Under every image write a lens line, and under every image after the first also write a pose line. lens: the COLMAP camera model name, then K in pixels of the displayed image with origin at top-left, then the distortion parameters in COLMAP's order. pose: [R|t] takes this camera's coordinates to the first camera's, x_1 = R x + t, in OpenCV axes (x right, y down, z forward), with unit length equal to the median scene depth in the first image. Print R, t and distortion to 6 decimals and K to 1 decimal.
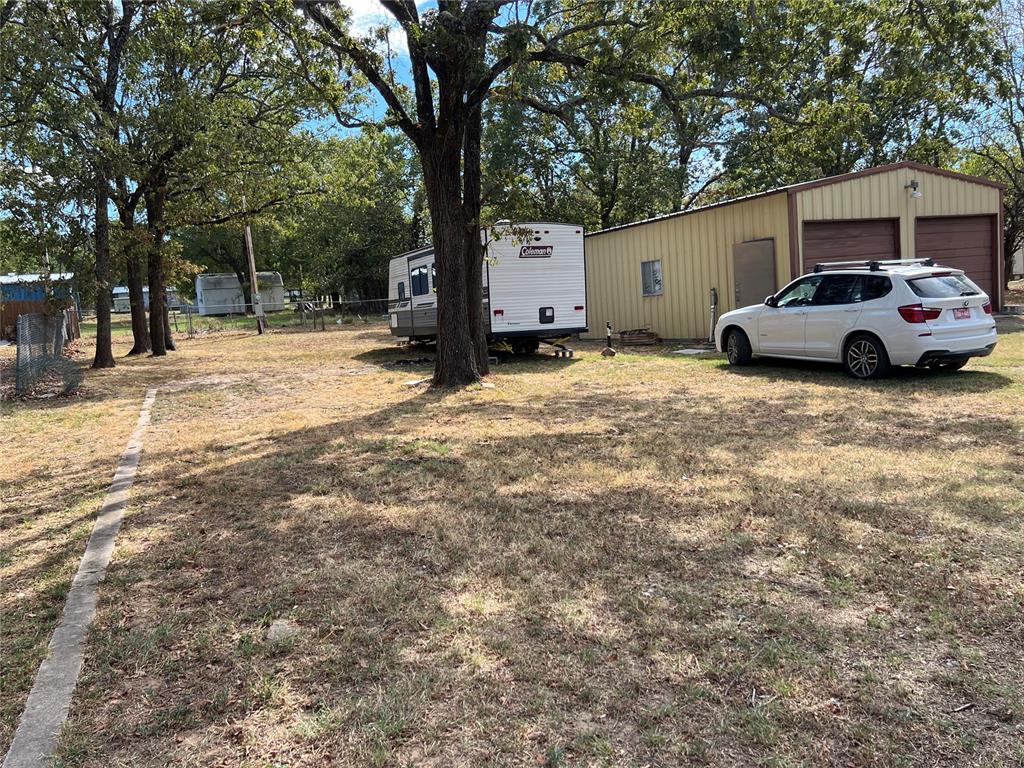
lens RADIAL K [[754.6, 0, 512.0], [0, 754.6, 384.0], [0, 0, 1]] dist [0.054095, -0.000486]
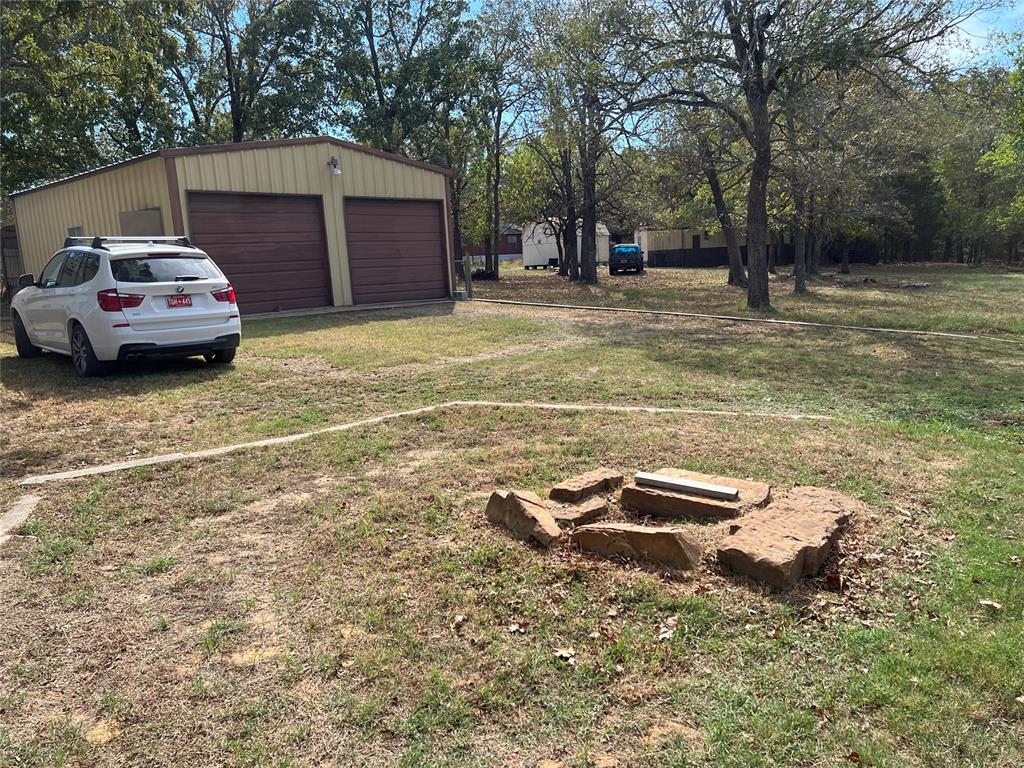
lens RADIAL K [[784.7, 0, 512.0], [0, 784.7, 384.0], [0, 0, 1]] dist [-0.007756, -0.003271]
pose [[0.930702, -0.023602, 0.365016, 0.389643], [0.013971, 0.999482, 0.029003, -0.011415], [-0.365512, -0.021893, 0.930549, 0.017979]]
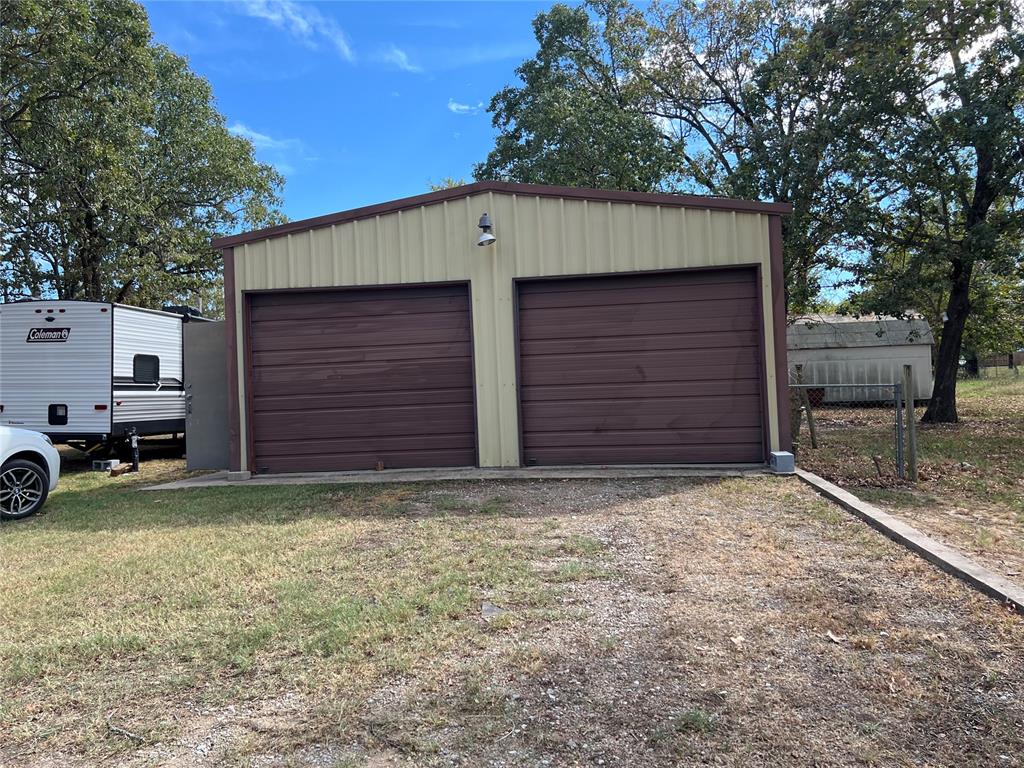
lens RADIAL K [[754.6, 0, 512.0], [0, 754.6, 384.0], [0, 0, 1]] dist [0.054095, -0.000486]
pose [[0.828918, 0.041388, -0.557837, 0.897711], [-0.086399, 0.994765, -0.054578, -0.121528], [0.552658, 0.093437, 0.828154, 0.602025]]
